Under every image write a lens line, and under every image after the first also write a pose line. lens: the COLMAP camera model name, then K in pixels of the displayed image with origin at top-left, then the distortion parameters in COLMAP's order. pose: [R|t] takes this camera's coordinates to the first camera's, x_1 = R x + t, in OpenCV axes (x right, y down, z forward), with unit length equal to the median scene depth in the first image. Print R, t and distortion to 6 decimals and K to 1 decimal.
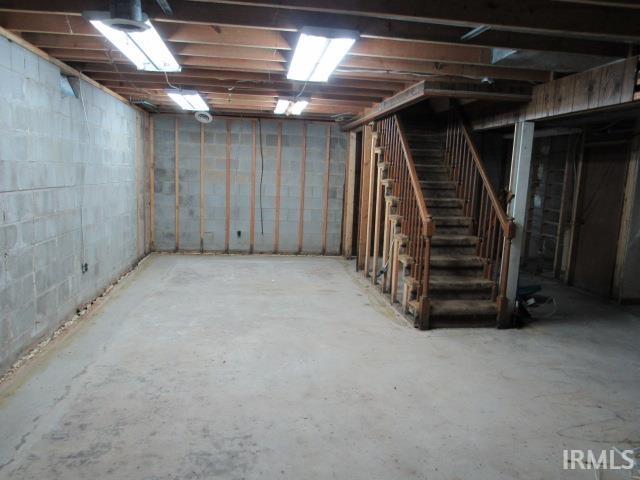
lens RADIAL K [[461.0, 0, 320.0], [0, 461.0, 240.0], [0, 0, 1]] dist [-0.010223, -0.005514]
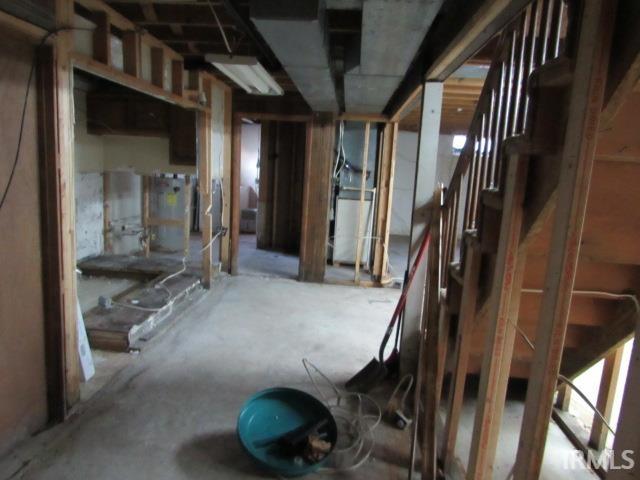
lens RADIAL K [[456.3, 0, 314.4], [0, 456.3, 241.4], [0, 0, 1]] dist [0.000080, -0.001189]
pose [[-0.968362, -0.131595, 0.212032, 0.336783], [-0.060283, 0.947852, 0.312957, -0.182528], [-0.242159, 0.290273, -0.925797, 1.321147]]
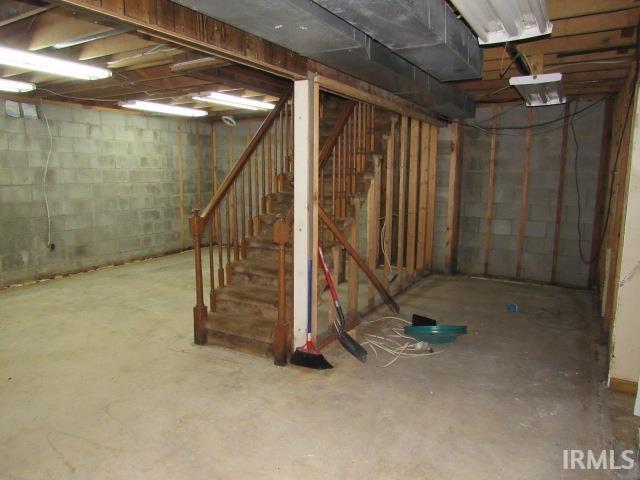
lens RADIAL K [[456.3, 0, 314.4], [0, 456.3, 241.4], [0, 0, 1]] dist [0.000080, -0.001189]
pose [[0.780409, 0.060137, -0.622371, 0.702056], [-0.065611, 0.997745, 0.014136, -0.017444], [0.621817, 0.029802, 0.782595, 0.354574]]
